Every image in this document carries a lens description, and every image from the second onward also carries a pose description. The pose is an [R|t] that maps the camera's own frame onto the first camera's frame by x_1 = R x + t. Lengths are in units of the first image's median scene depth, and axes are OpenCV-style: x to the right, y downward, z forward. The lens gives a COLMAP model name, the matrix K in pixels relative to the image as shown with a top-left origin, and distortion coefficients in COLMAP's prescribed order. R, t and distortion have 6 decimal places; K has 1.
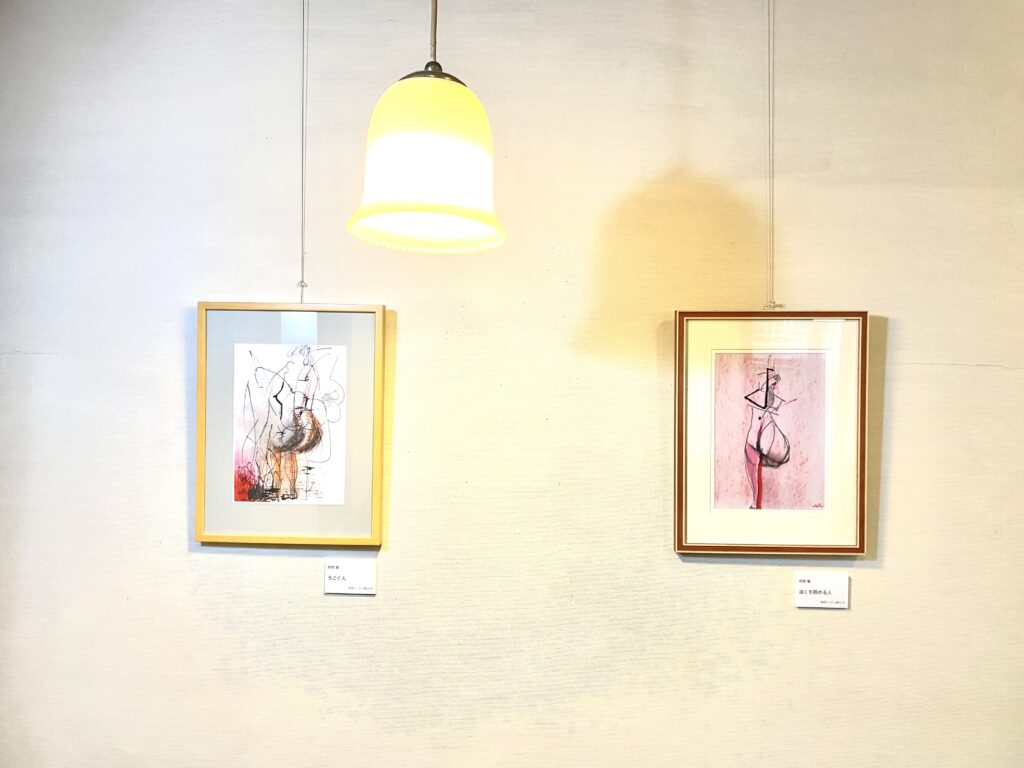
lens RADIAL K [[787.5, 0, 512.0], [0, 787.5, 384.0], [0, 0, 1]] dist [0.005354, -0.067981]
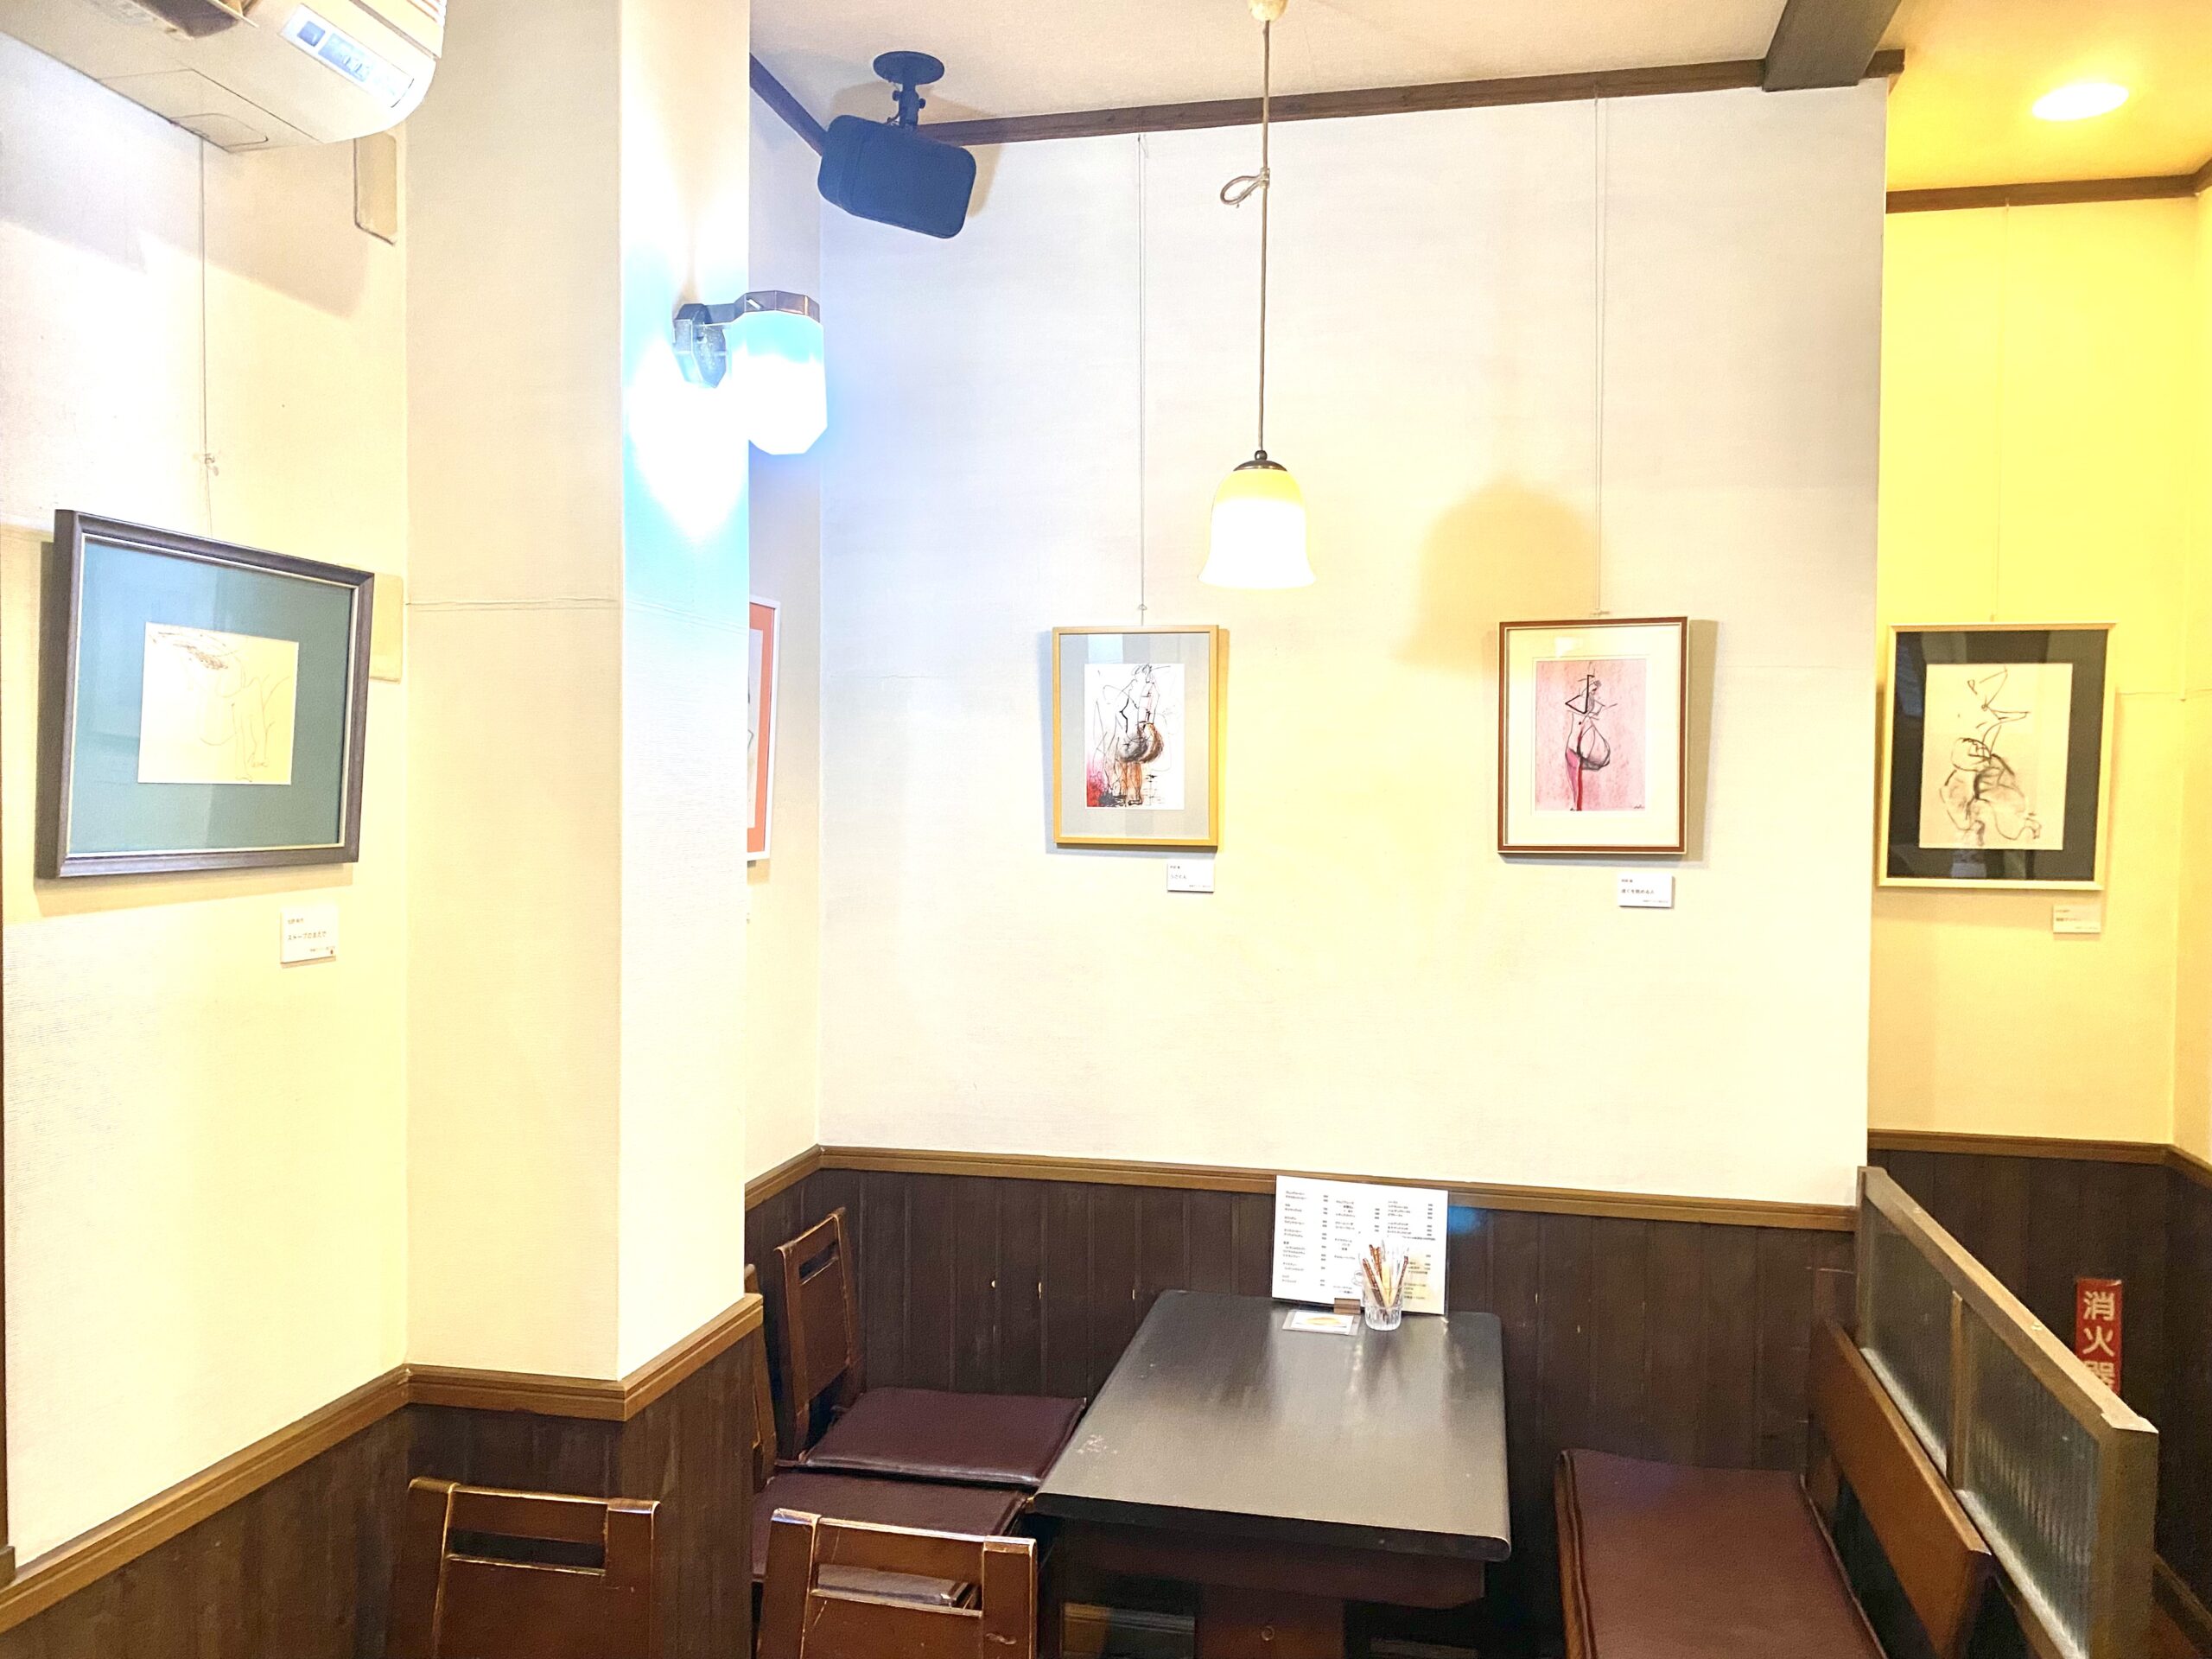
lens RADIAL K [[1695.9, 0, 1106.0], [0, 1695.9, 829.5], [0, 0, 1]] dist [0.065260, -0.040823]
pose [[0.980048, -0.005199, -0.198692, 0.147868], [0.011677, 0.999437, 0.031446, 0.105539], [0.198416, -0.033138, 0.979557, -1.328769]]
